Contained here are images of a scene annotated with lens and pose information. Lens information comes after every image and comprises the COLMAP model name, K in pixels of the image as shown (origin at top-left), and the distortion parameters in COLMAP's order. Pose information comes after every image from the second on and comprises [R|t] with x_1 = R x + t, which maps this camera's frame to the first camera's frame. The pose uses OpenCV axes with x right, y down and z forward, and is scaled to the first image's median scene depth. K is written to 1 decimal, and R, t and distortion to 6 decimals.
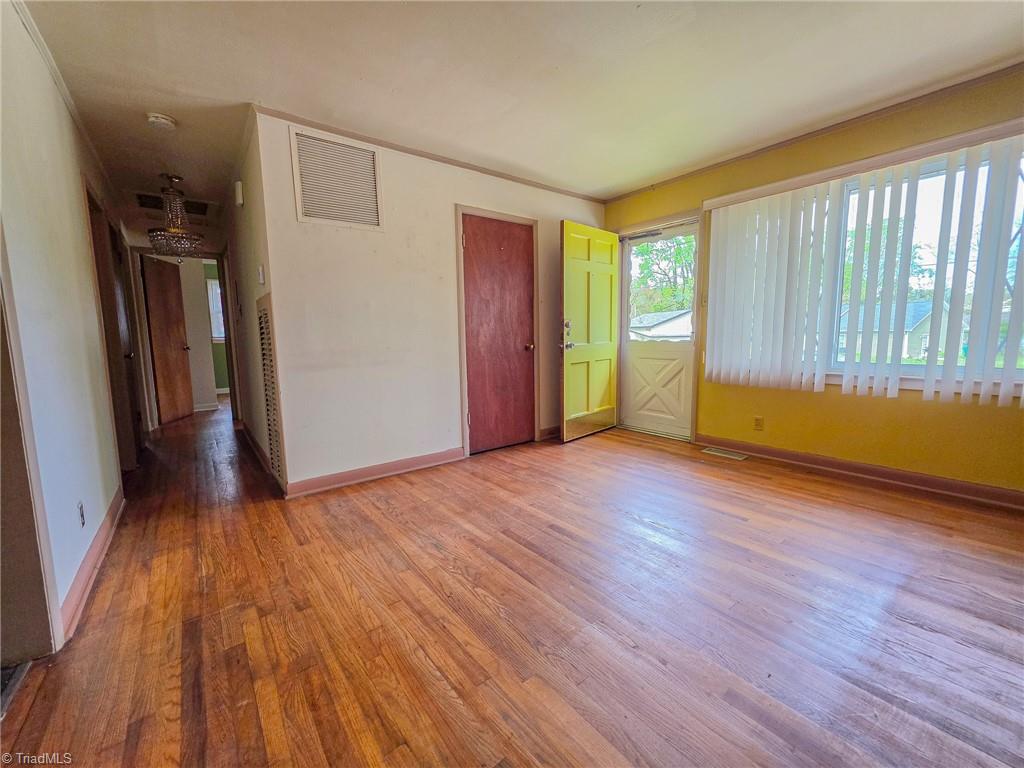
lens RADIAL K [[412.3, 0, 513.2], [0, 412.3, 384.0], [0, 0, 1]] dist [-0.001836, 0.002489]
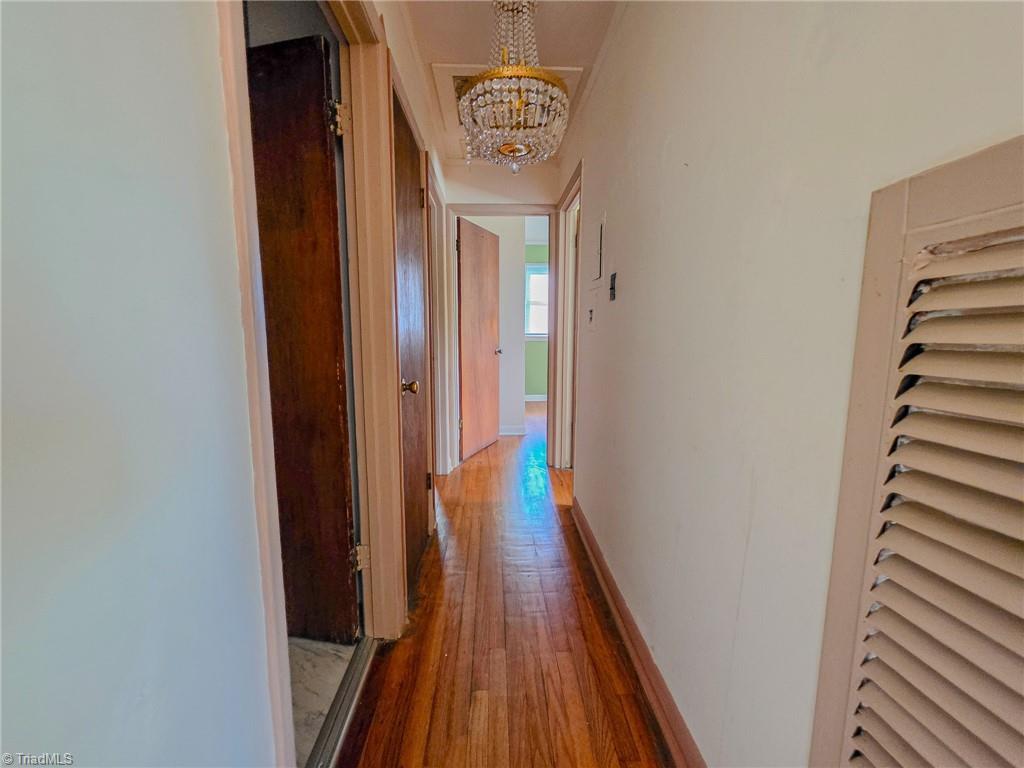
lens RADIAL K [[412.3, 0, 511.6], [0, 412.3, 386.0], [0, 0, 1]] dist [-0.001836, 0.002489]
pose [[0.811467, 0.084500, -0.578256, -0.392510], [-0.079271, 0.996261, 0.034340, -0.059587], [0.578996, 0.017973, 0.815132, 0.476962]]
